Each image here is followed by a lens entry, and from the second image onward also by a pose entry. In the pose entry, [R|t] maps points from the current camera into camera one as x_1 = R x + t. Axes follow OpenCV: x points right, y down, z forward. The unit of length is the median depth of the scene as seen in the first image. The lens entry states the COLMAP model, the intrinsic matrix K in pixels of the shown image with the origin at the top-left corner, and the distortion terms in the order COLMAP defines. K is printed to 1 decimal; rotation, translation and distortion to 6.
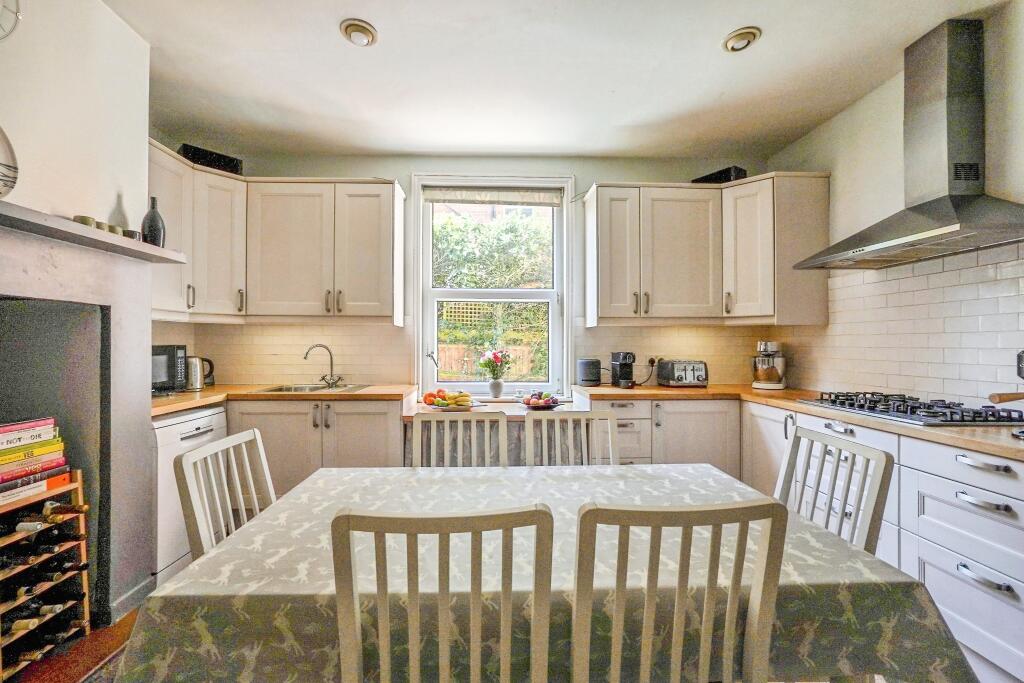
lens RADIAL K [[440.1, 0, 503.3], [0, 440.1, 346.6], [0, 0, 1]] dist [0.001932, 0.000243]
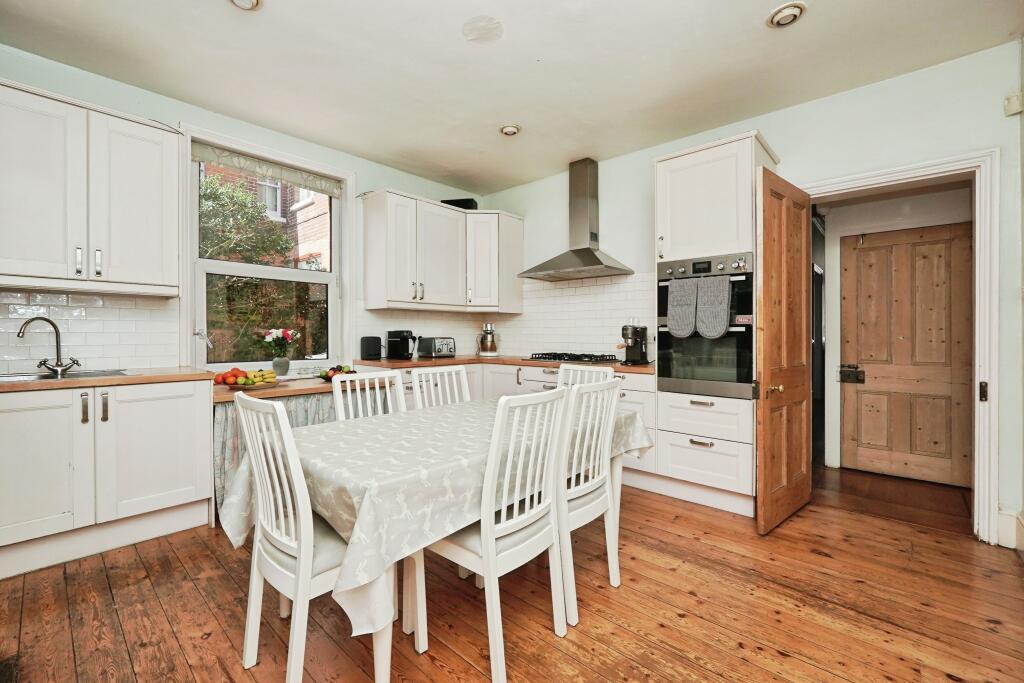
lens RADIAL K [[440.1, 0, 508.0], [0, 440.1, 336.2], [0, 0, 1]] dist [0.001932, 0.000243]
pose [[0.701956, -0.002894, 0.712214, -0.416236], [0.002686, 0.999995, 0.001417, 0.029448], [-0.712215, 0.000919, 0.701961, -0.072392]]
